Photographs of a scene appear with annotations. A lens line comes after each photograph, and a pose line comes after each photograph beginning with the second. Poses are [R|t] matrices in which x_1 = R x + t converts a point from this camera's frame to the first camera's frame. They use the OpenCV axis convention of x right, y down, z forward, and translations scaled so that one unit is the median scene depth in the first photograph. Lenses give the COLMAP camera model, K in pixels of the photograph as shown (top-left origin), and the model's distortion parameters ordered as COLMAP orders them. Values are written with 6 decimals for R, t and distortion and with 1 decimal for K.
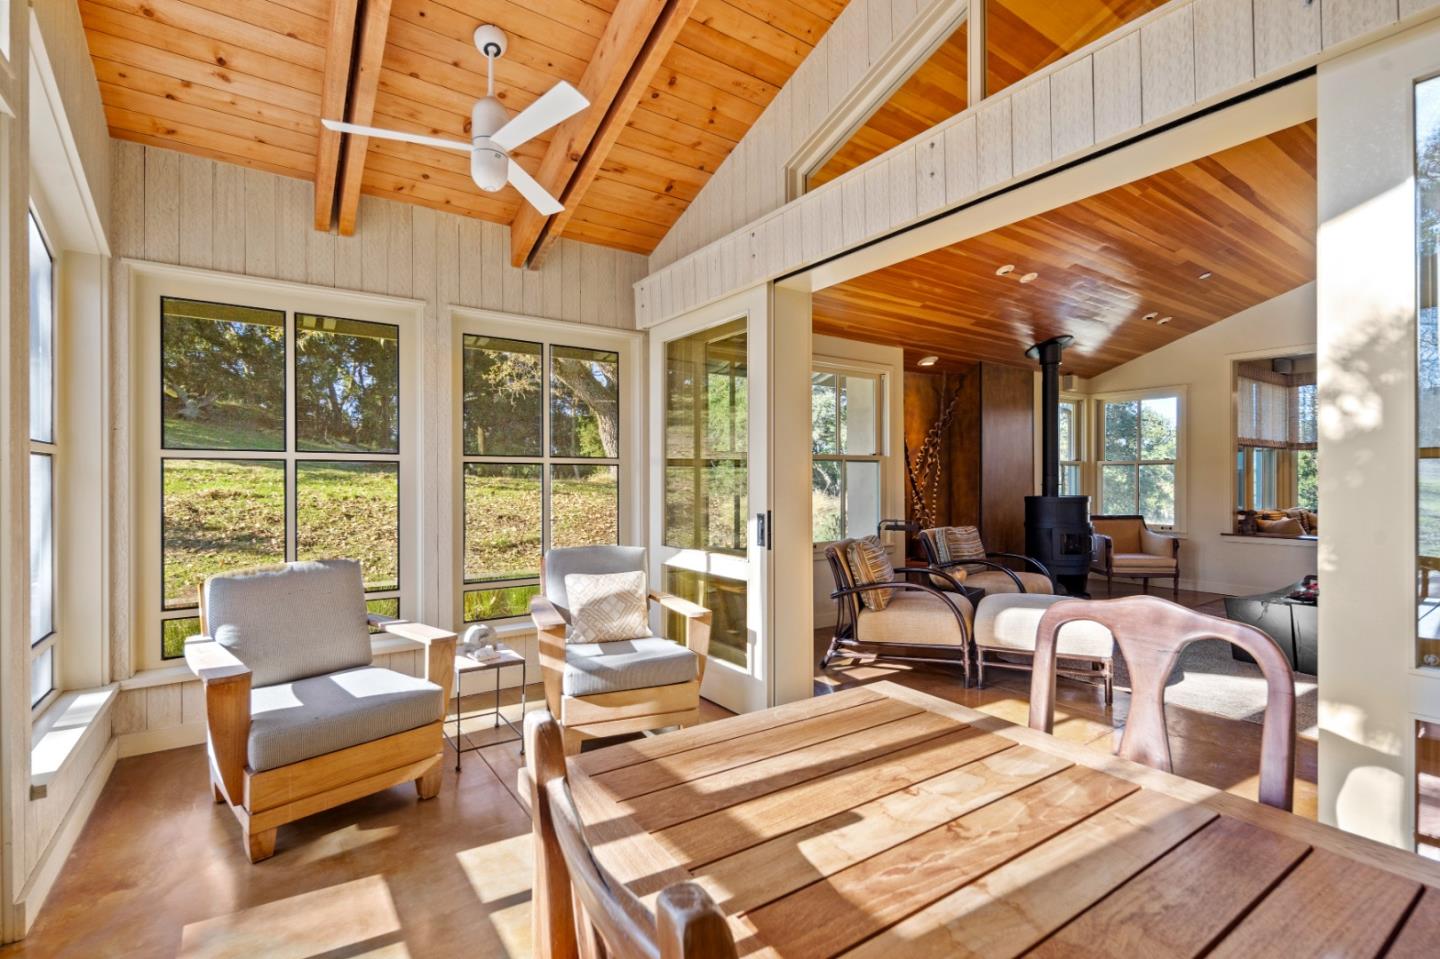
lens RADIAL K [[637.4, 0, 714.0], [0, 637.4, 483.2], [0, 0, 1]] dist [0.004313, 0.000430]
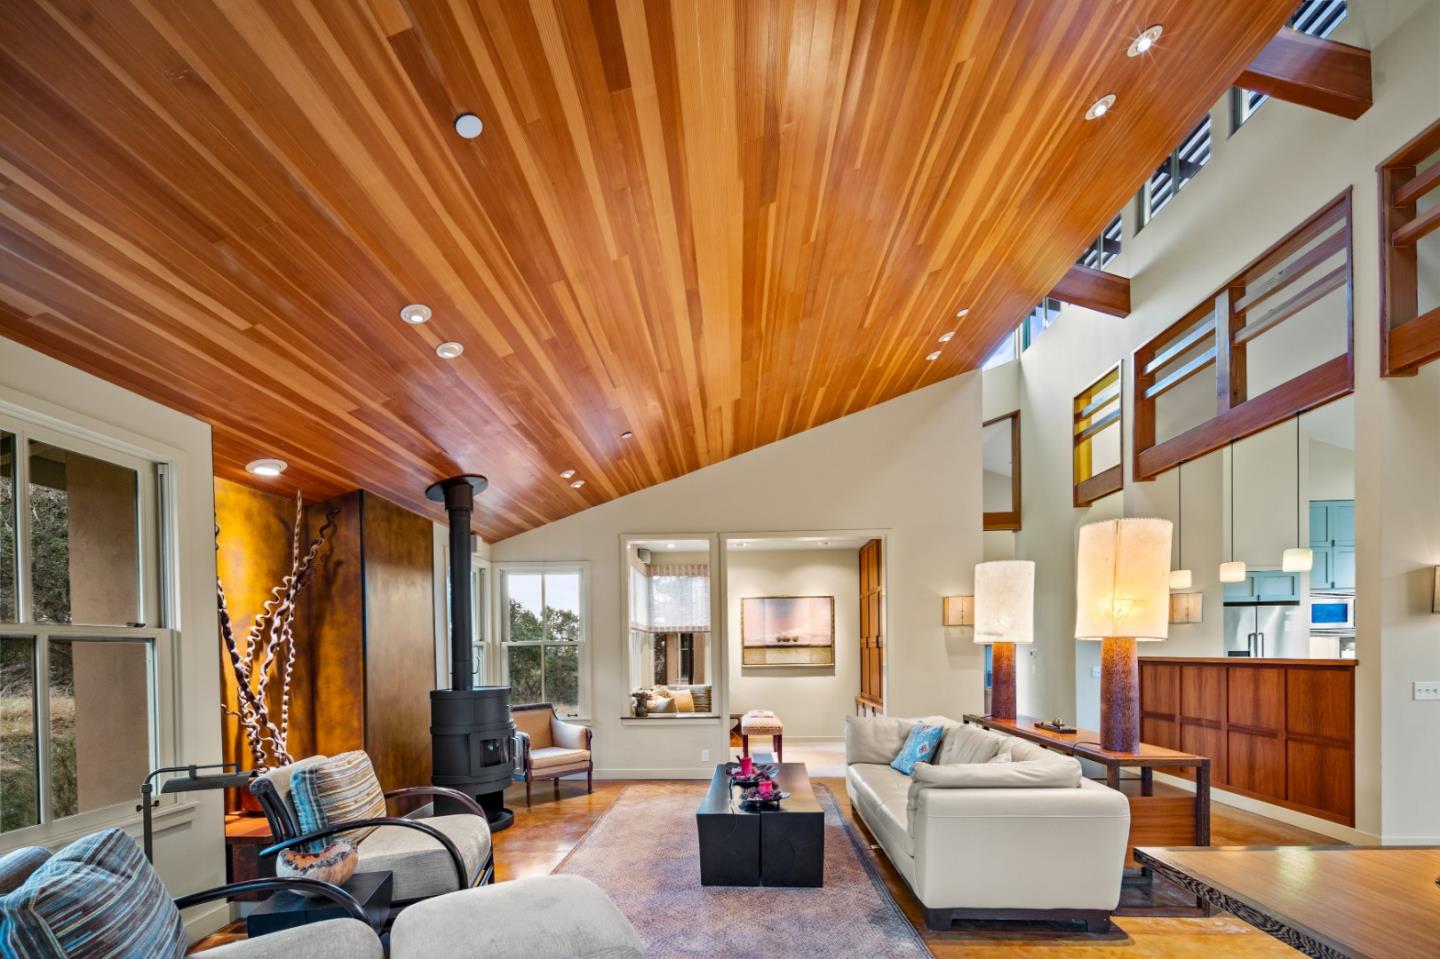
lens RADIAL K [[632.2, 0, 711.7], [0, 632.2, 662.4], [0, 0, 1]] dist [0.011419, -0.001469]
pose [[0.596995, -0.015312, 0.802099, 0.107017], [0.010347, 0.999882, 0.011387, -0.016284], [-0.802178, 0.001501, 0.597083, 0.322486]]
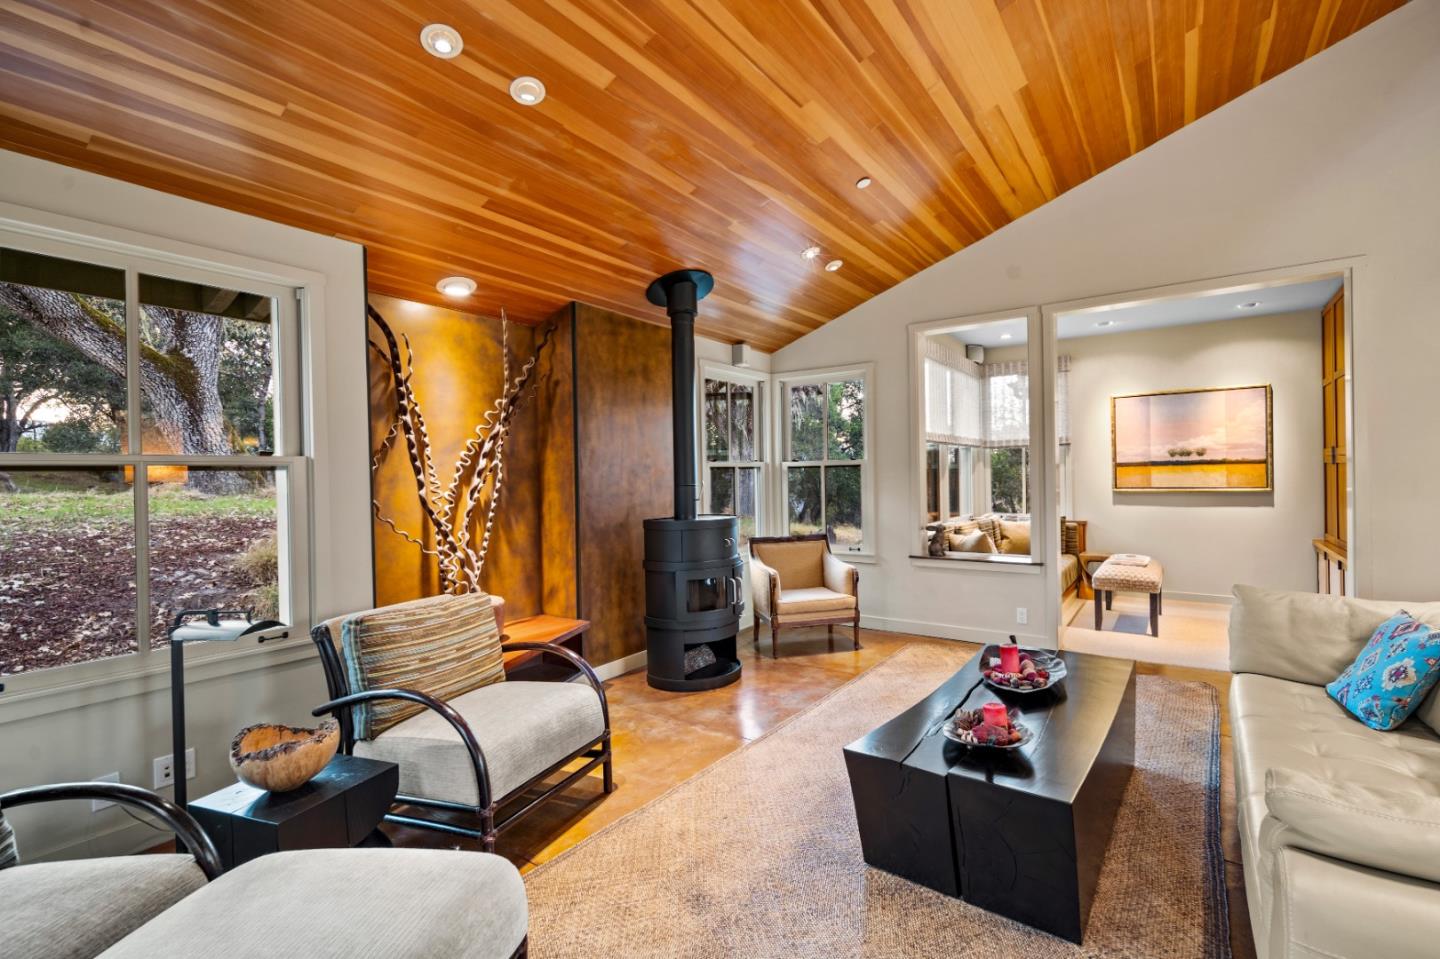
lens RADIAL K [[632.2, 0, 779.3], [0, 632.2, 479.1], [0, 0, 1]] dist [0.011419, -0.001469]
pose [[0.921586, -0.013387, 0.387944, 0.362464], [0.012952, 0.999909, 0.003736, -0.020272], [-0.387959, 0.001581, 0.921675, 0.365502]]
